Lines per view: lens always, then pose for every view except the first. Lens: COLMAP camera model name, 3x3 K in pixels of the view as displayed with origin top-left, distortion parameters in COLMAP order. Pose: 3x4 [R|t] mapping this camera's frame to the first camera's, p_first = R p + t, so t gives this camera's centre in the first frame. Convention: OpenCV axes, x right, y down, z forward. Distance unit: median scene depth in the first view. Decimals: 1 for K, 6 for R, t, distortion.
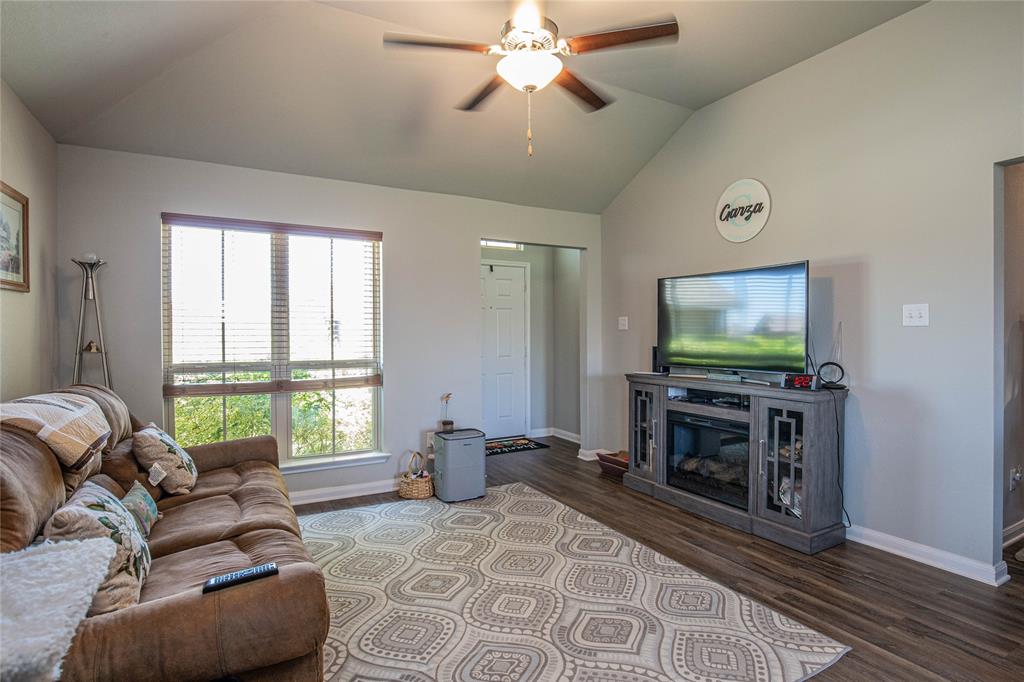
lens RADIAL K [[524.9, 0, 507.5], [0, 524.9, 335.4], [0, 0, 1]] dist [-0.001474, 0.000375]
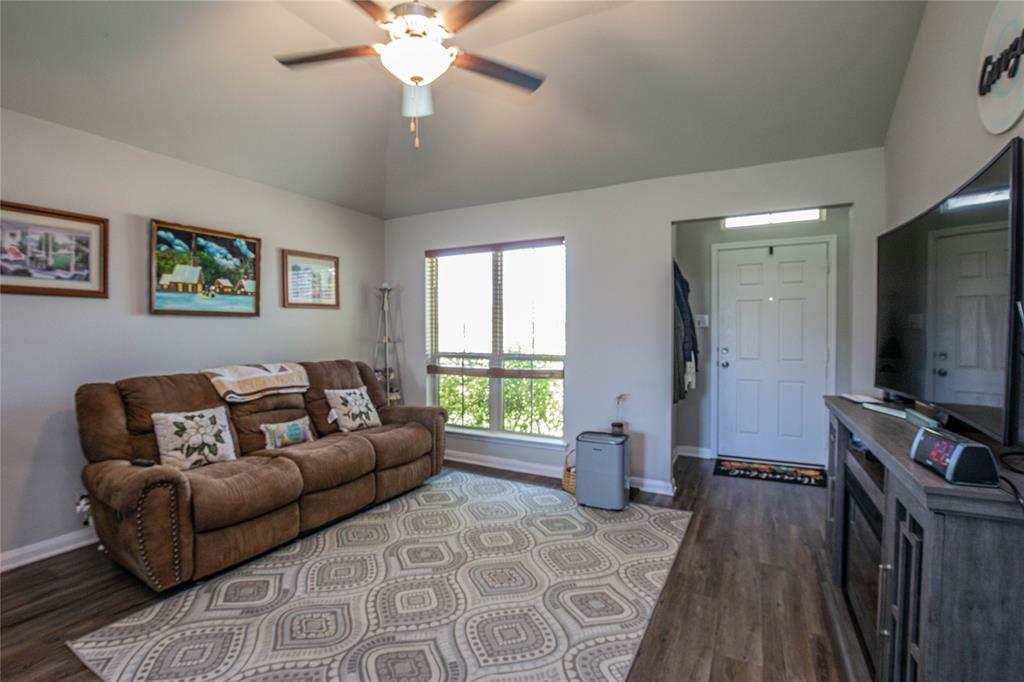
lens RADIAL K [[462.5, 0, 506.4], [0, 462.5, 346.2], [0, 0, 1]] dist [-0.027909, 0.000473]
pose [[0.534156, 0.025852, -0.844991, 0.546324], [-0.000921, 0.999550, 0.029998, 0.000277], [0.845386, -0.015246, 0.533939, 0.446653]]
